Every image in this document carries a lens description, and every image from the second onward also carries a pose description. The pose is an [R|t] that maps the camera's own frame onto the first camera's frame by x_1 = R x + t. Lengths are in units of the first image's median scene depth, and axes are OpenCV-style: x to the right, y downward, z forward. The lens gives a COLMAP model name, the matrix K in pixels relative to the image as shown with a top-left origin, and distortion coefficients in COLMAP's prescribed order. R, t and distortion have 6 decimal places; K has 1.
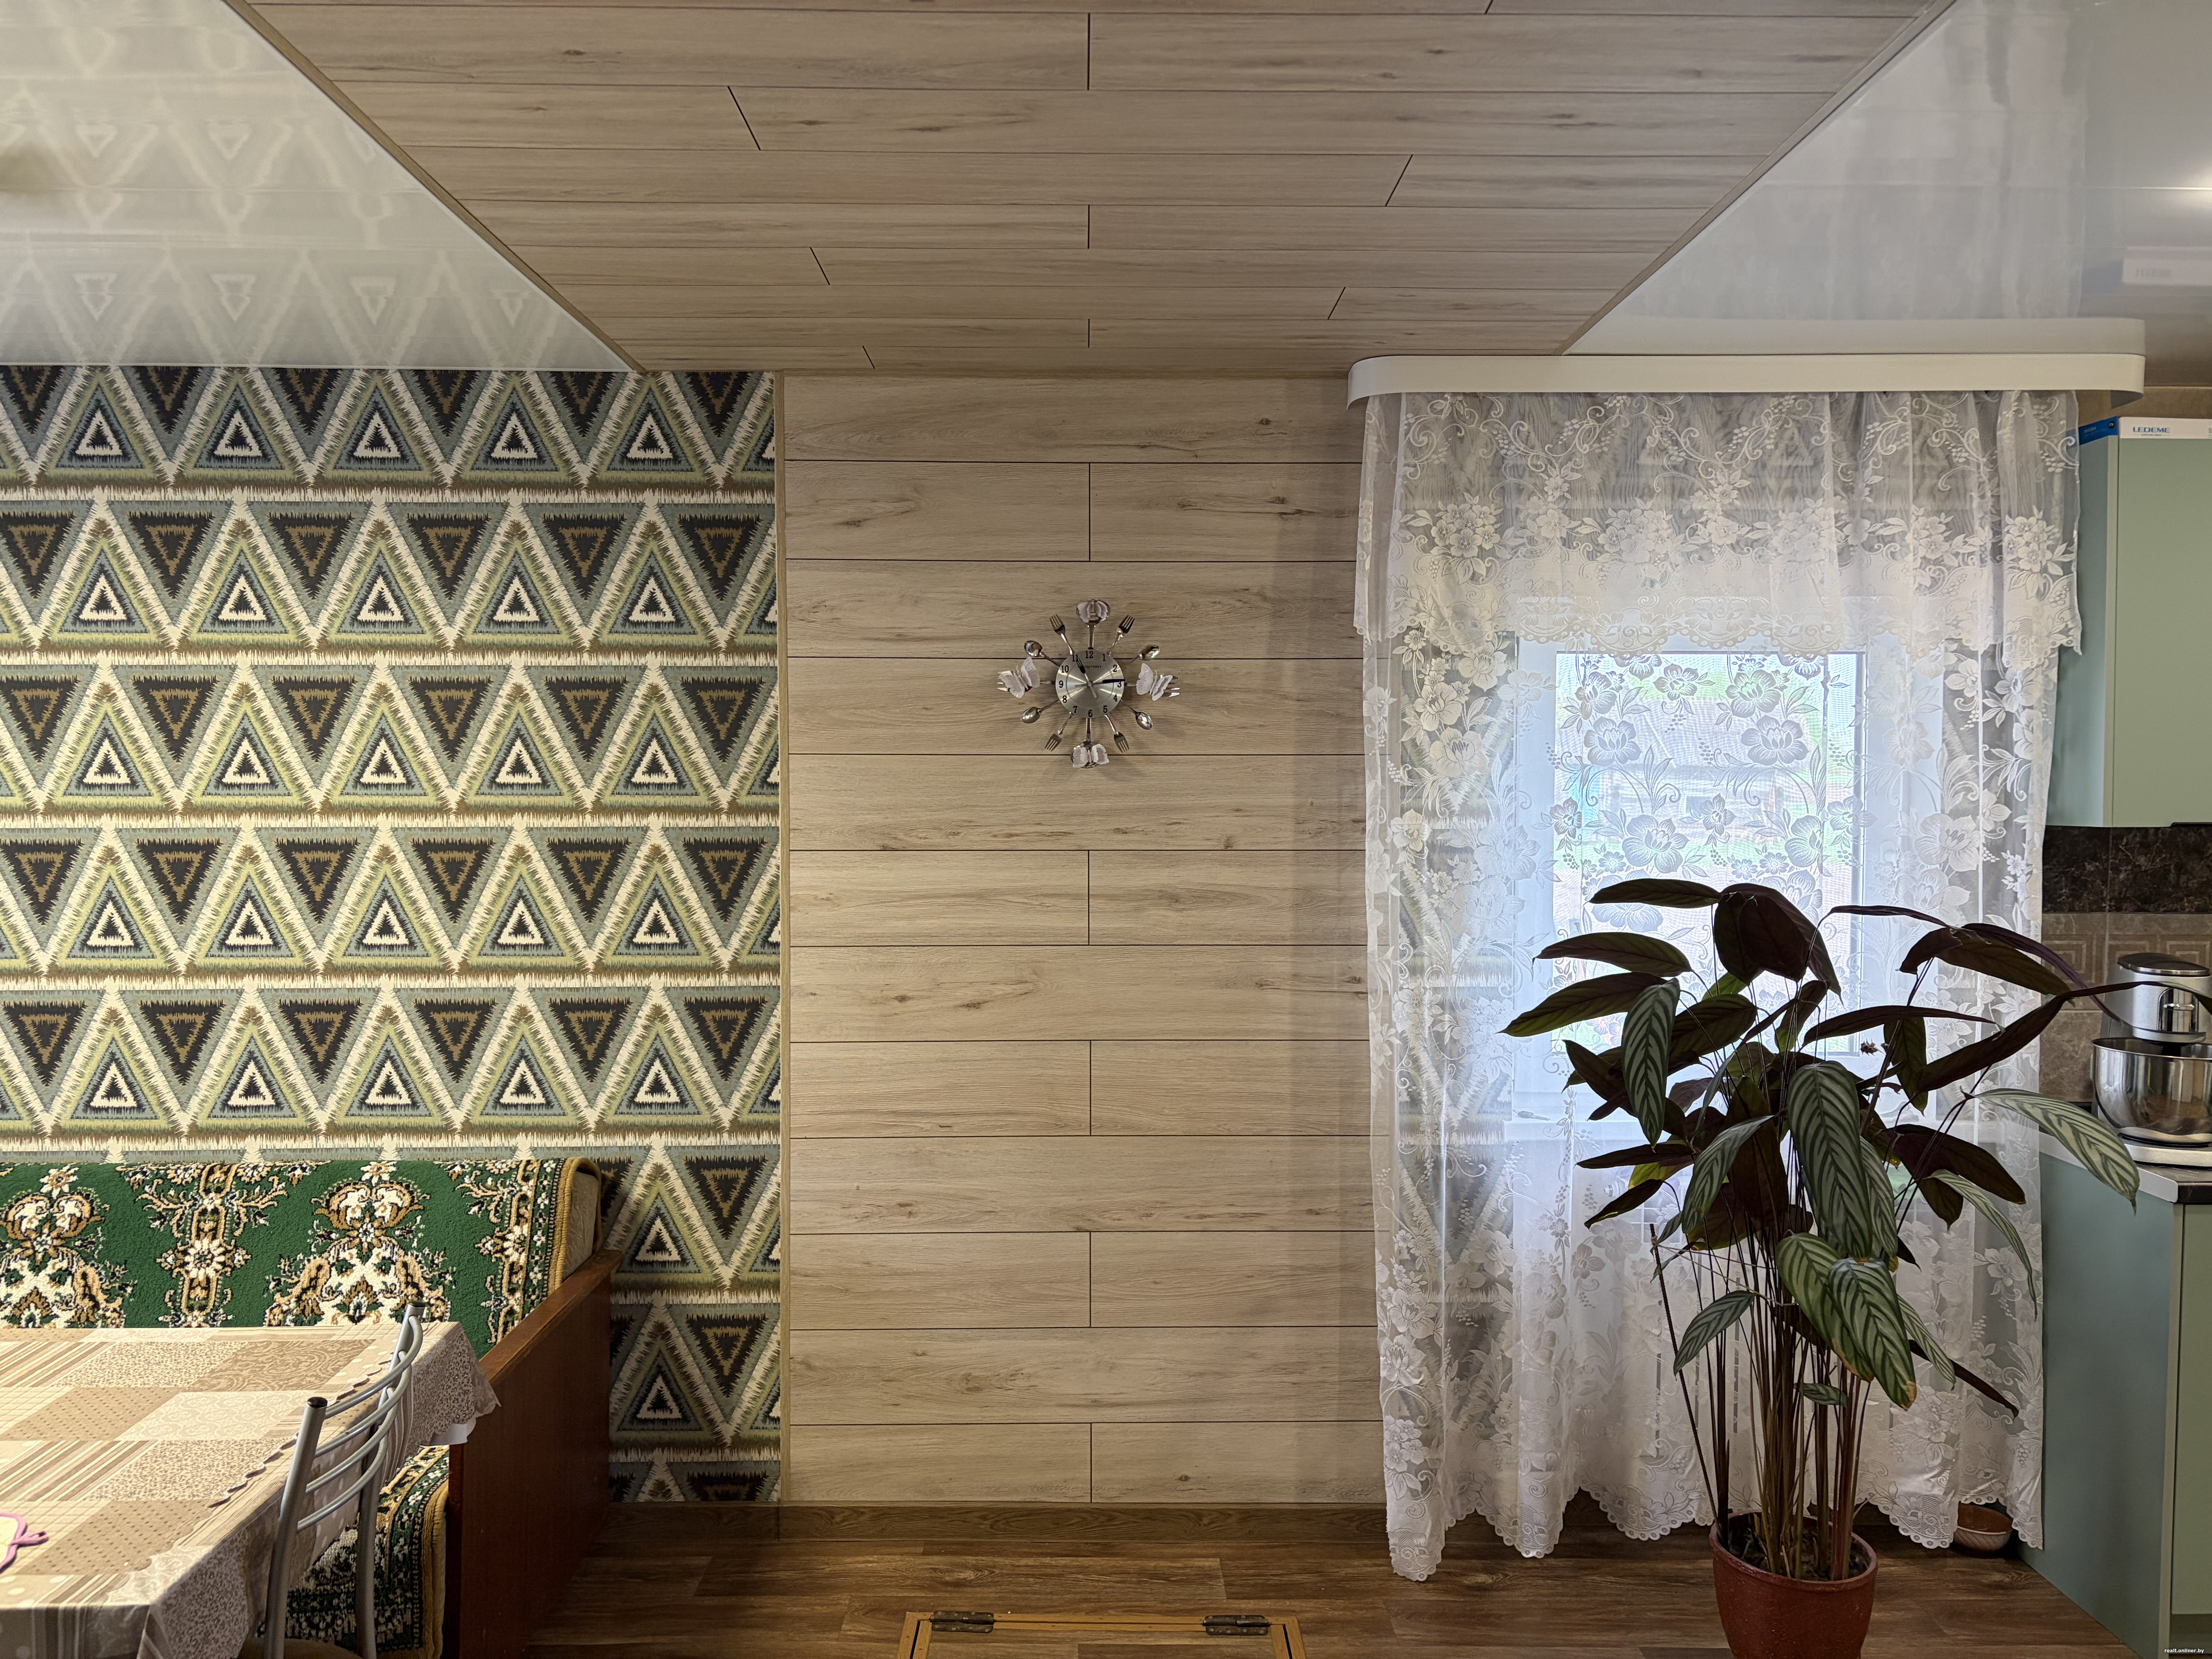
lens RADIAL K [[1707.6, 0, 1104.7], [0, 1707.6, 830.3], [0, 0, 1]] dist [0.047406, -0.018557]
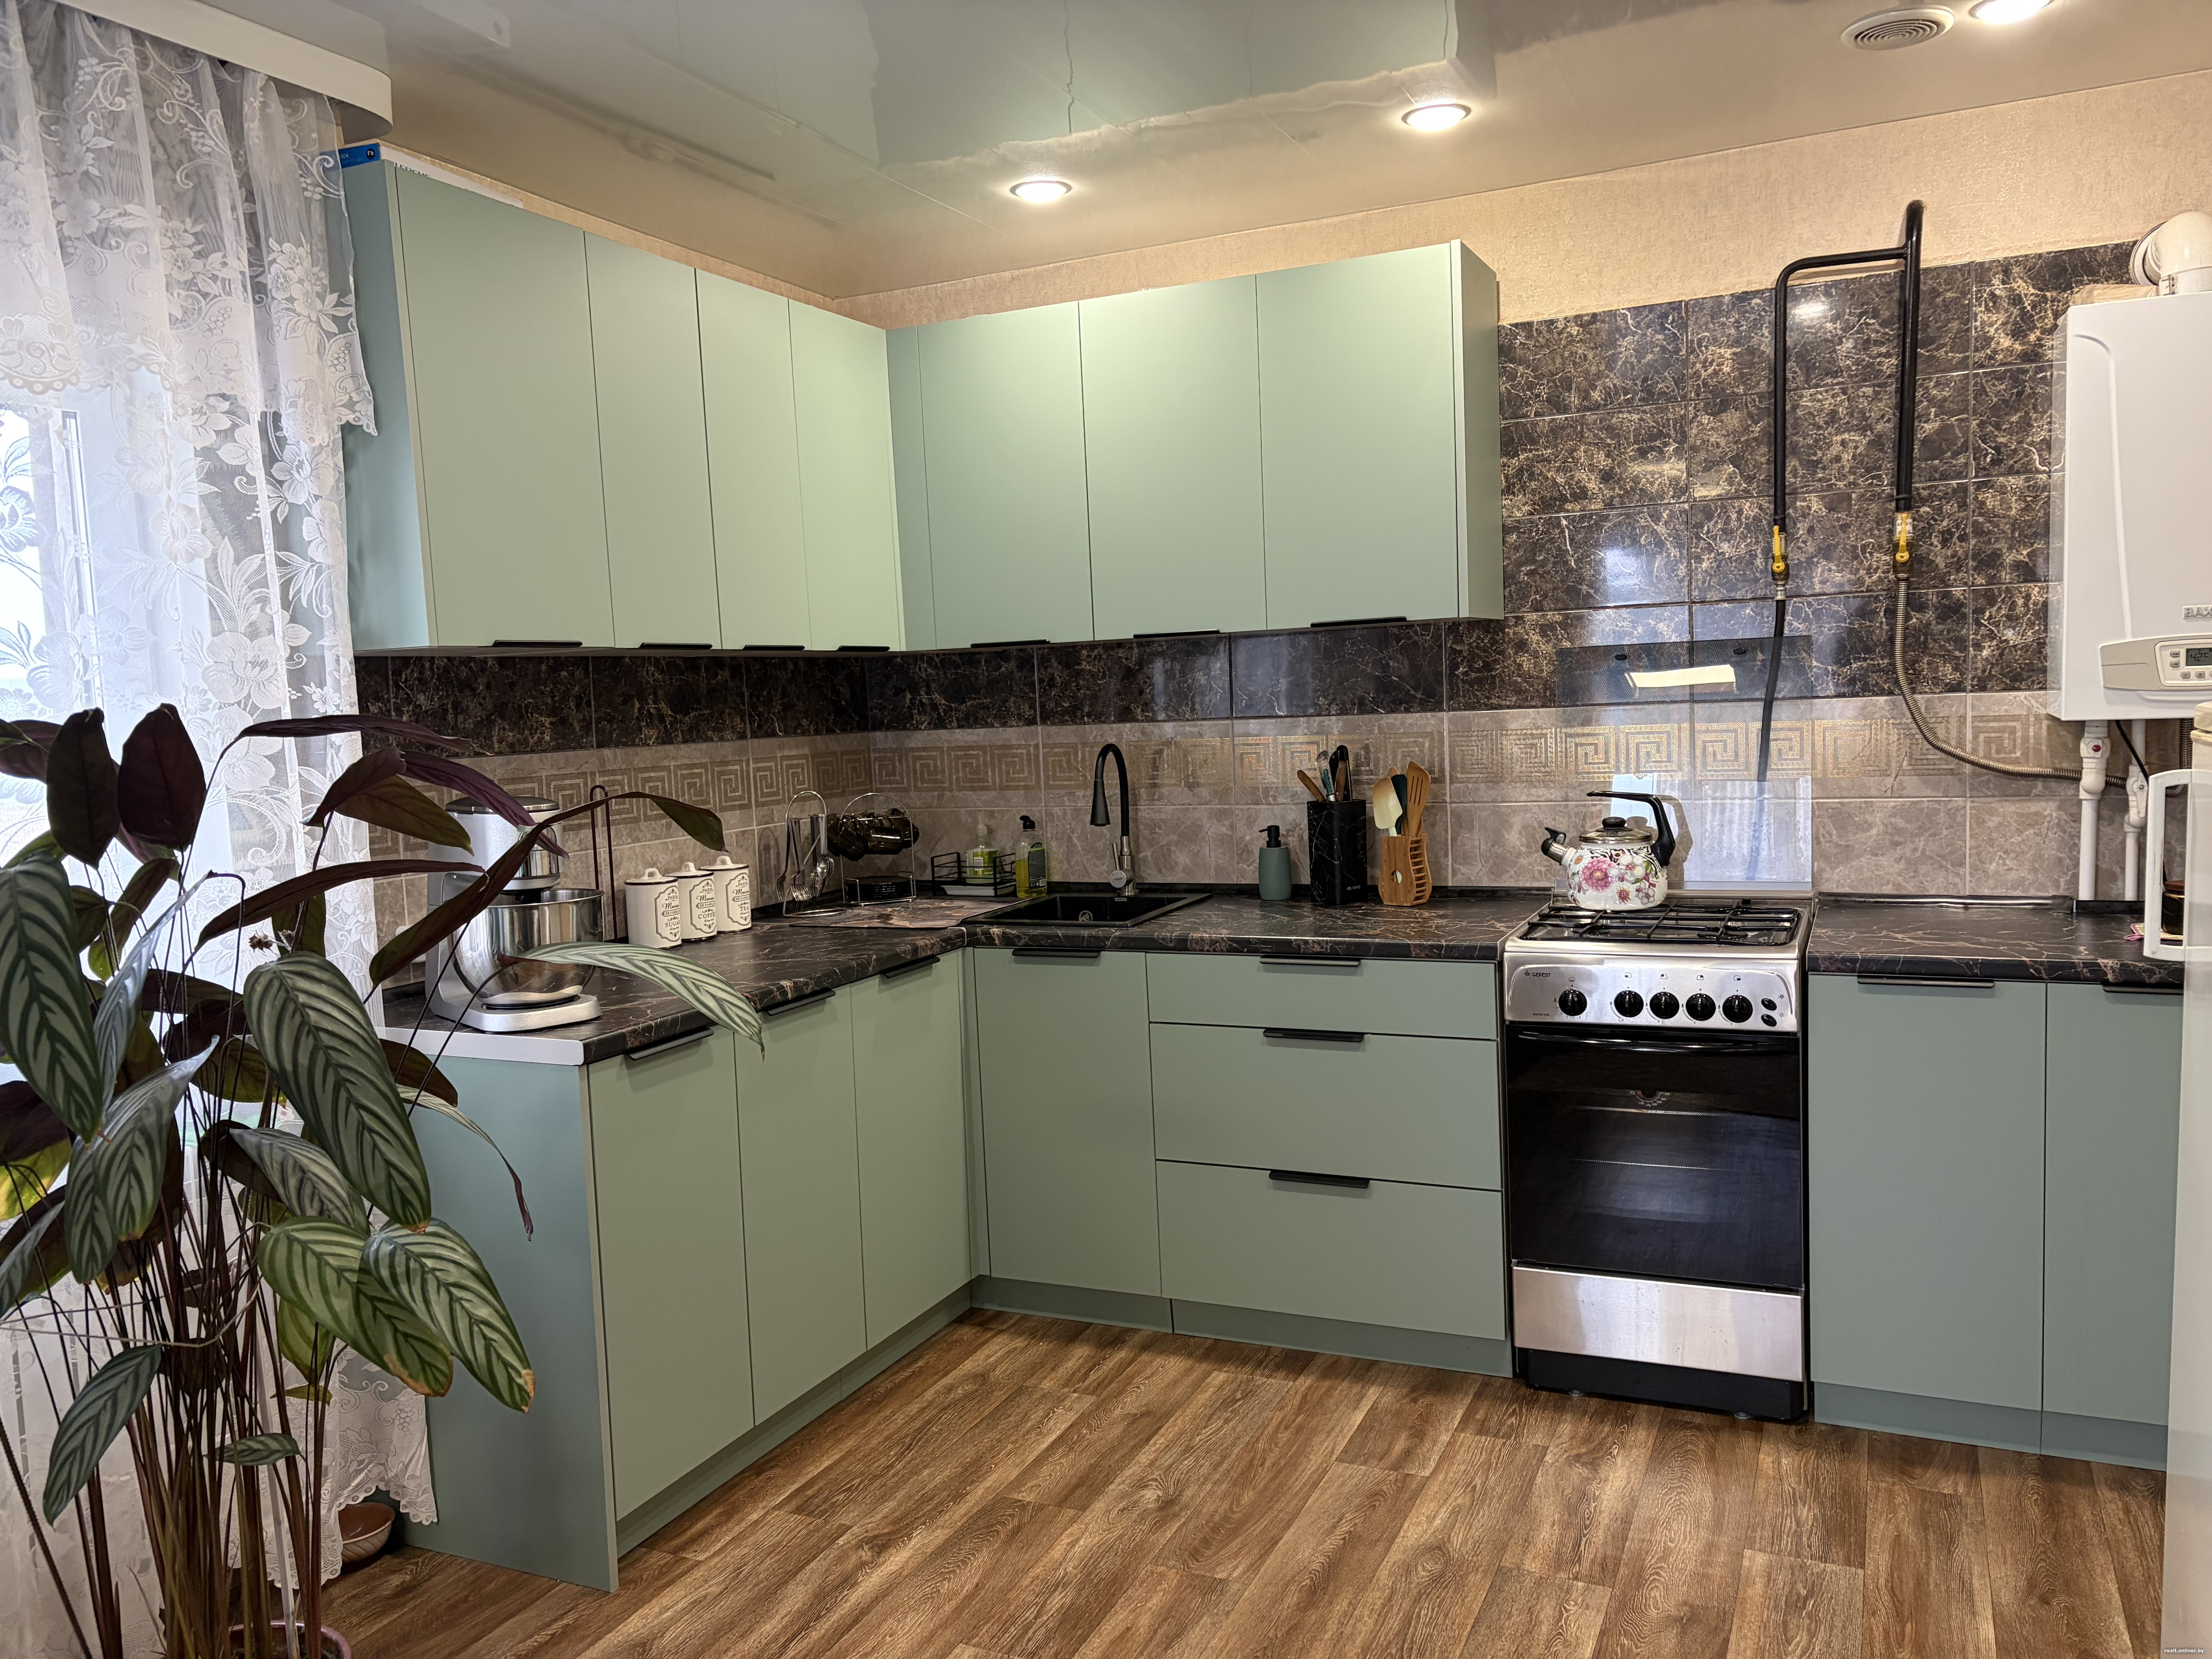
lens RADIAL K [[1707.6, 0, 1104.1], [0, 1707.6, 840.3], [0, 0, 1]] dist [0.047406, -0.018557]
pose [[0.440915, -0.096092, 0.892390, -0.024506], [0.061147, 0.995158, 0.076947, 0.045806], [-0.895464, 0.020640, 0.444656, 0.334229]]
